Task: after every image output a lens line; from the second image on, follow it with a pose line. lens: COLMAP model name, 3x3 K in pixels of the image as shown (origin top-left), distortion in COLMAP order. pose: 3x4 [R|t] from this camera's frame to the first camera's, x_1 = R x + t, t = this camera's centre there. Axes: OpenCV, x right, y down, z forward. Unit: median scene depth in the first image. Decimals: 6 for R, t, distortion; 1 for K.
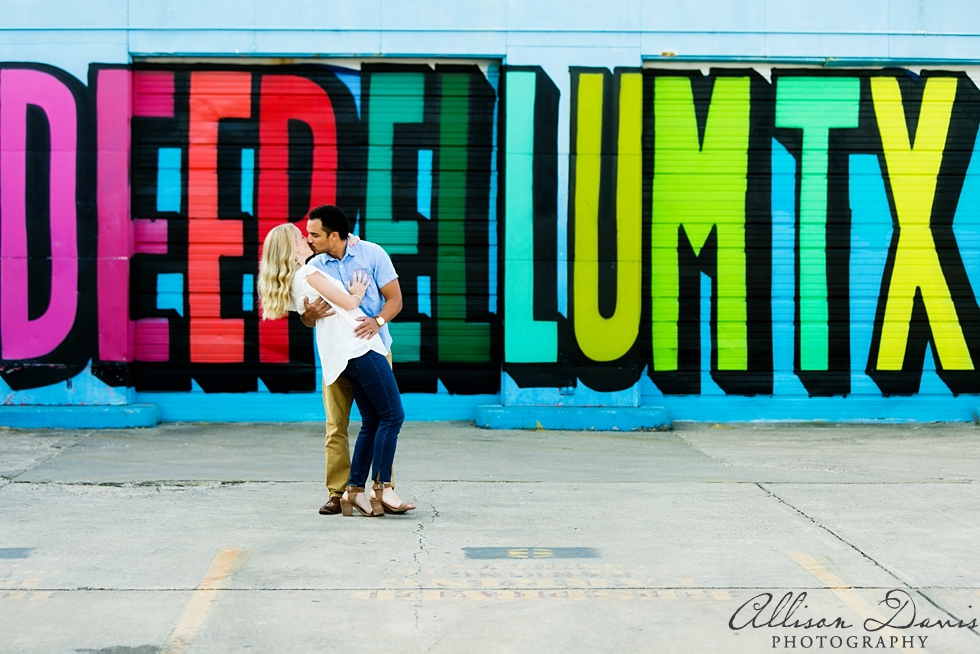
lens RADIAL K [[2268.4, 0, 489.5], [0, 2268.4, 325.5], [0, 0, 1]] dist [-0.067110, 0.000000]
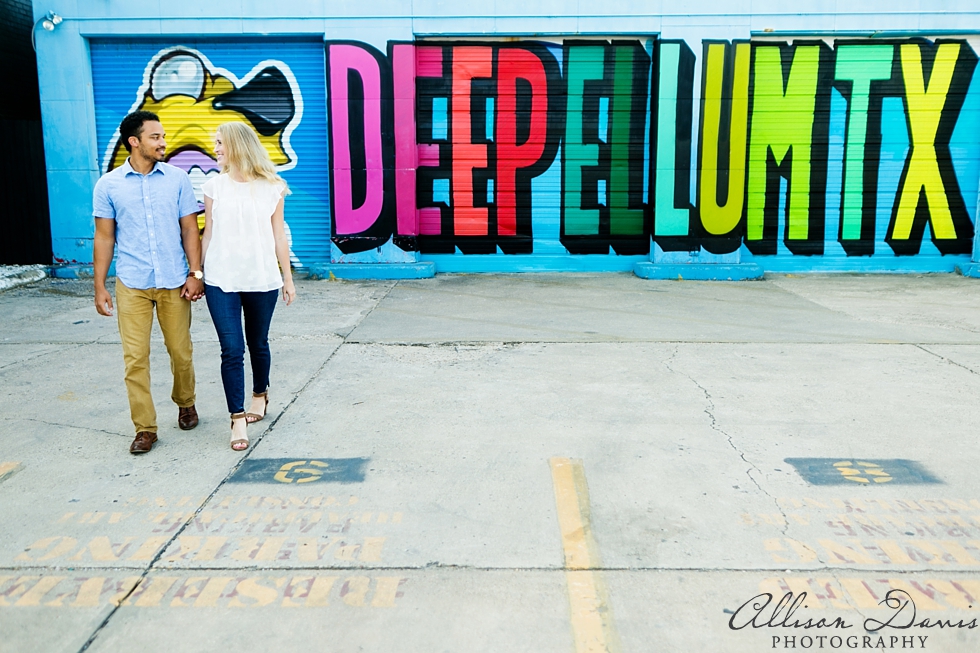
lens RADIAL K [[961.2, 0, 497.6], [0, 961.2, 324.7], [0, 0, 1]] dist [0.024240, 0.000000]
pose [[0.998803, 0.003405, -0.048787, -0.068497], [0.003175, 0.990954, 0.134165, -0.012045], [0.048802, -0.134159, 0.989757, 0.323996]]
